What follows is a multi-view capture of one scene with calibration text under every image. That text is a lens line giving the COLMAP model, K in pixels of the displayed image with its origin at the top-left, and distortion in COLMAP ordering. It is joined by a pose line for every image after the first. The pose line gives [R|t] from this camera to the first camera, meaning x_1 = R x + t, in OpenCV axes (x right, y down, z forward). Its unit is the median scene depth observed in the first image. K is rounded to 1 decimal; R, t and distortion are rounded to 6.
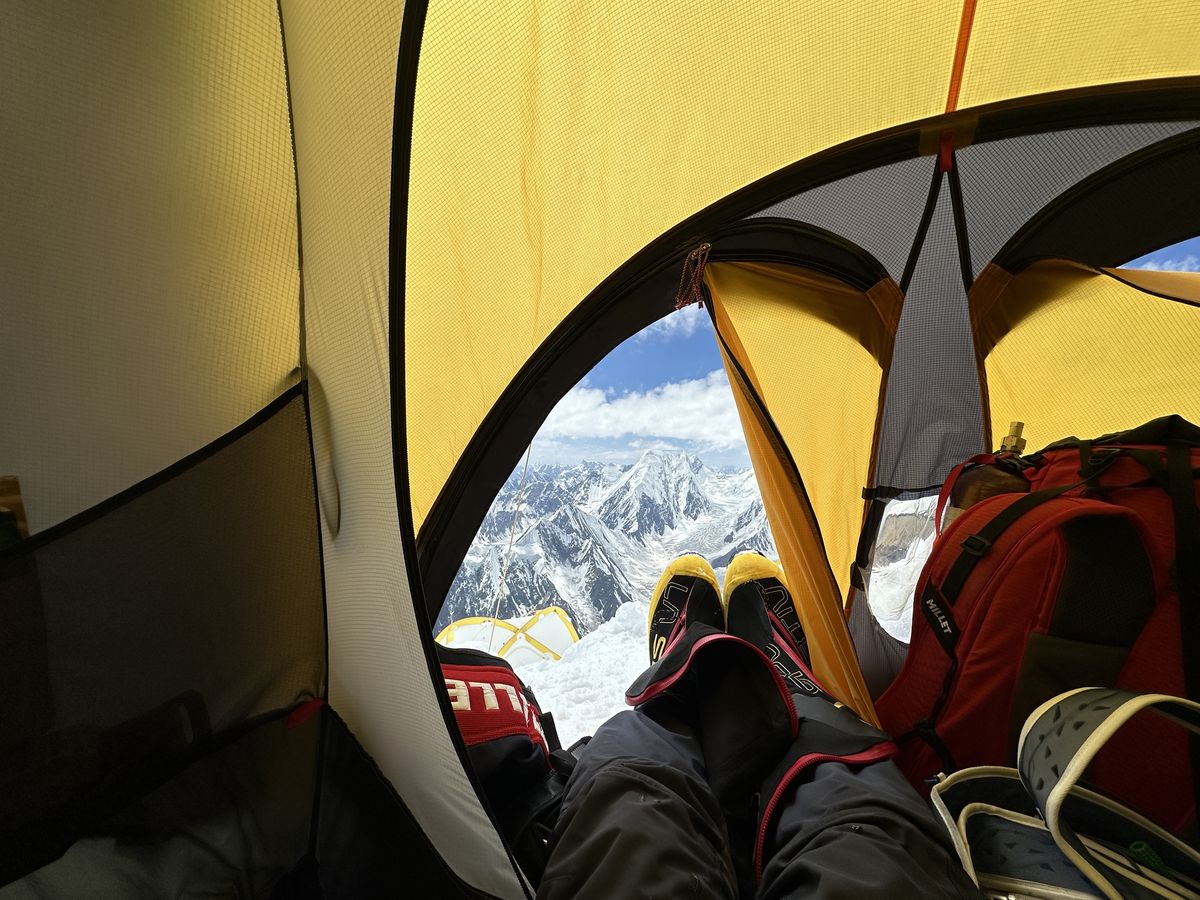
lens RADIAL K [[478.4, 0, 601.7], [0, 478.4, 477.4], [0, 0, 1]] dist [-0.000728, -0.000084]
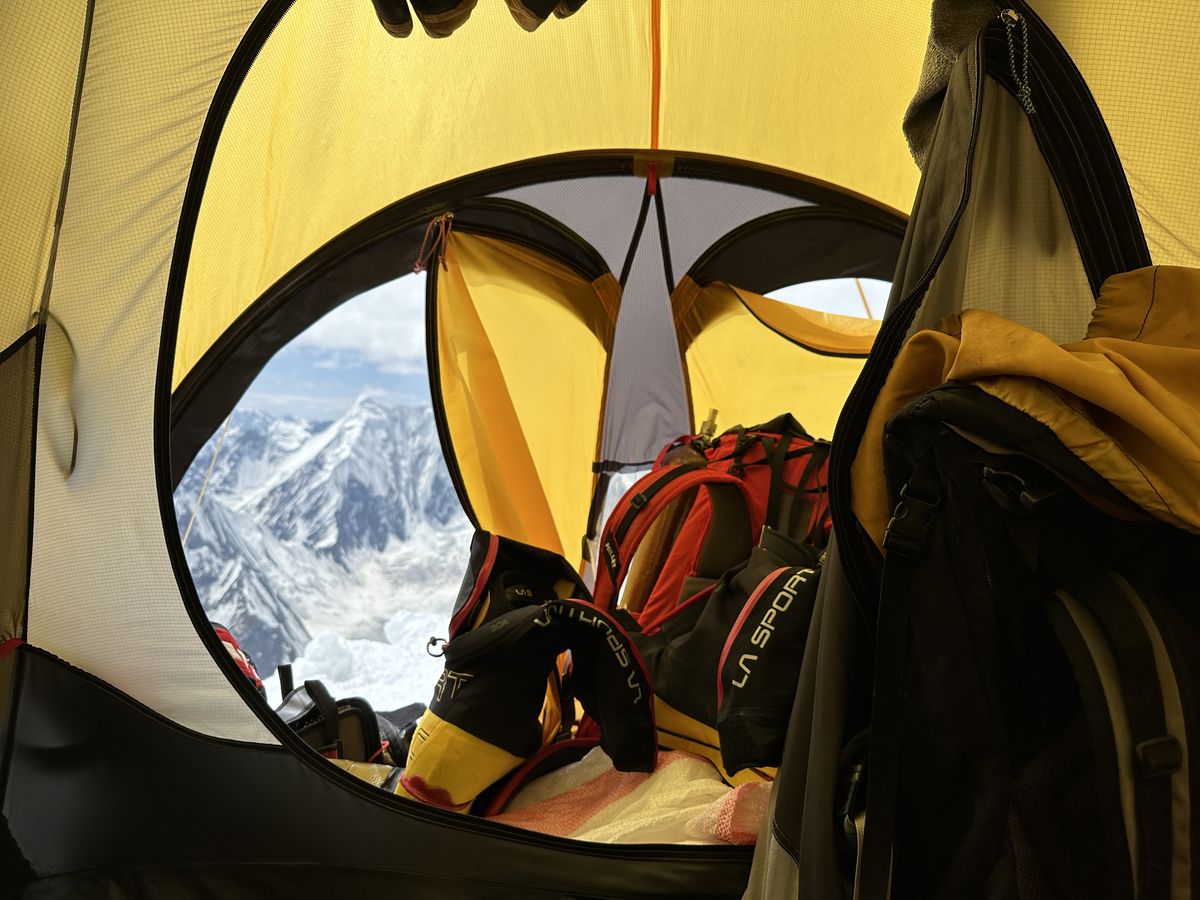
lens RADIAL K [[832.8, 0, 599.2], [0, 832.8, 453.0], [0, 0, 1]] dist [0.119415, -0.002330]
pose [[0.930674, 0.046147, 0.362927, -0.120717], [-0.047364, 0.998862, -0.005550, 0.017443], [-0.362770, -0.012024, 0.931801, -0.827881]]
